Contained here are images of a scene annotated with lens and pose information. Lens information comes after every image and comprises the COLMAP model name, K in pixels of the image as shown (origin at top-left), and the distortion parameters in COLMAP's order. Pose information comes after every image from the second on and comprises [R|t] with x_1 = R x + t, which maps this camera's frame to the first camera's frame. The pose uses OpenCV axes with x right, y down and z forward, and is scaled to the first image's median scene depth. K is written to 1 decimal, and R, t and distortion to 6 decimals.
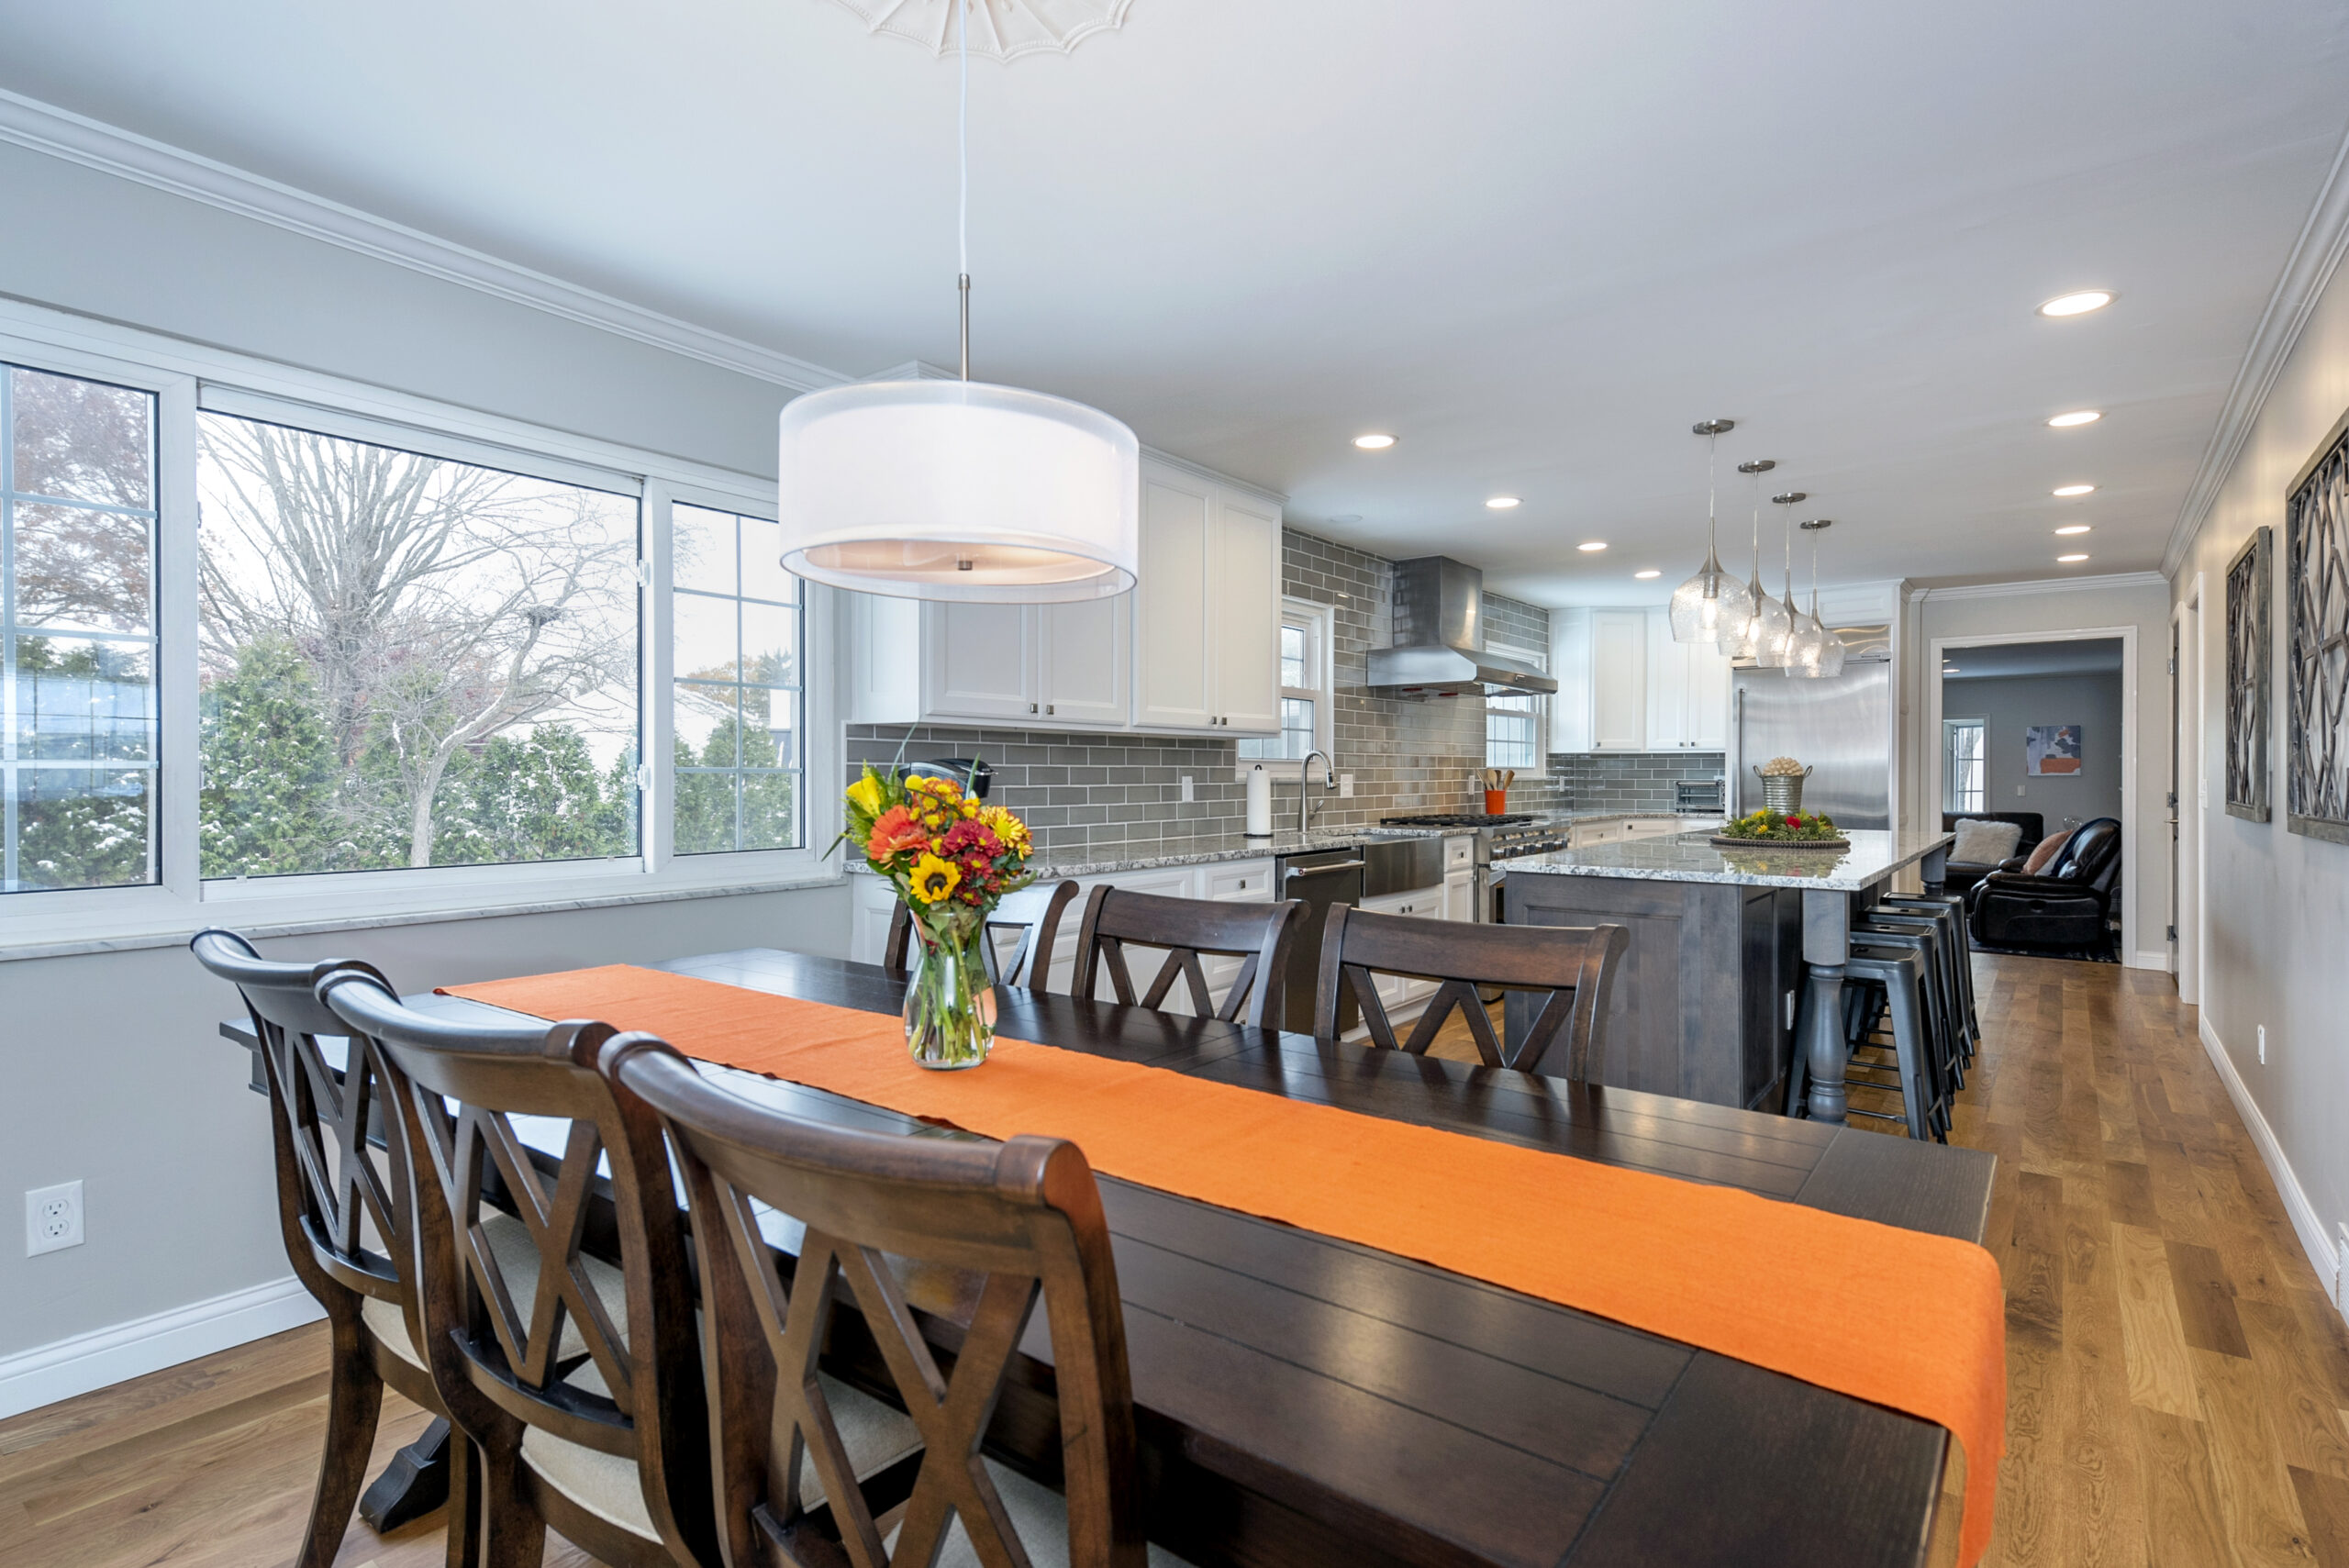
lens RADIAL K [[1163.3, 0, 1184.6], [0, 1163.3, 754.8], [0, 0, 1]] dist [-0.000693, -0.002483]
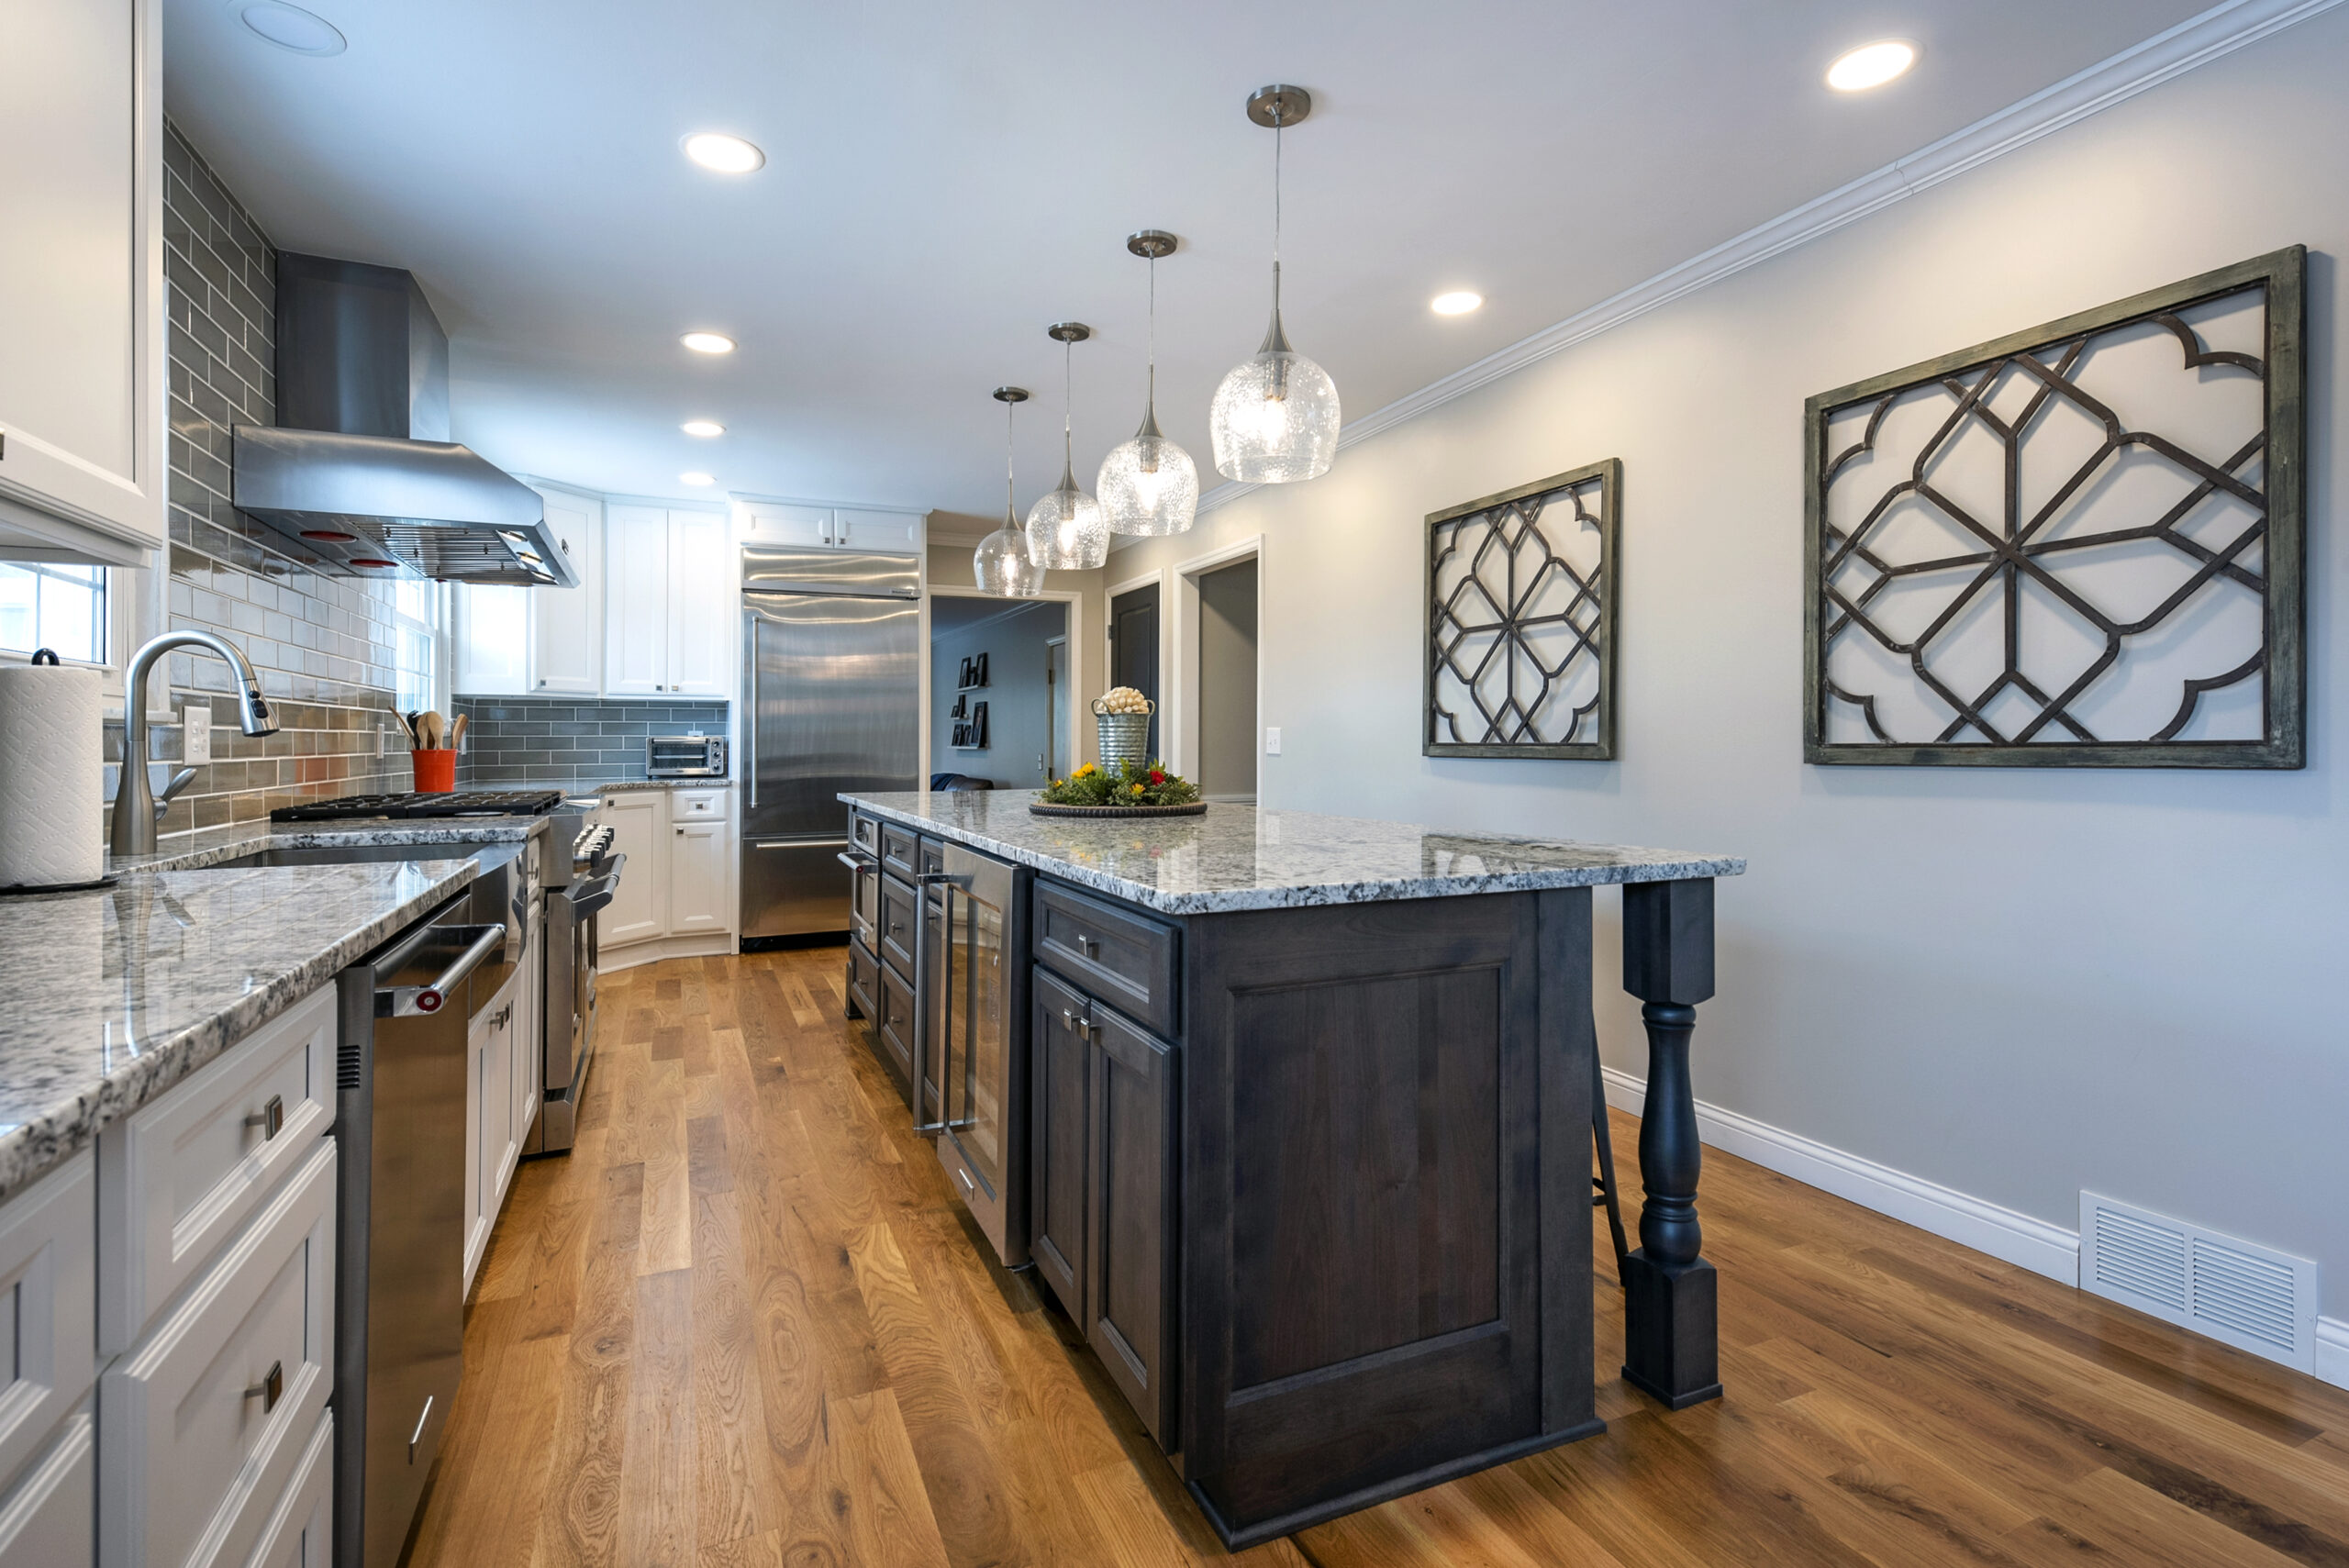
lens RADIAL K [[1095.6, 0, 1172.8], [0, 1095.6, 741.4], [0, 0, 1]] dist [0.001220, 0.000059]
pose [[0.479136, -0.000505, 0.877741, -0.060410], [-0.008864, 0.999946, 0.005414, 0.039828], [-0.877696, -0.010374, 0.479105, 0.838858]]
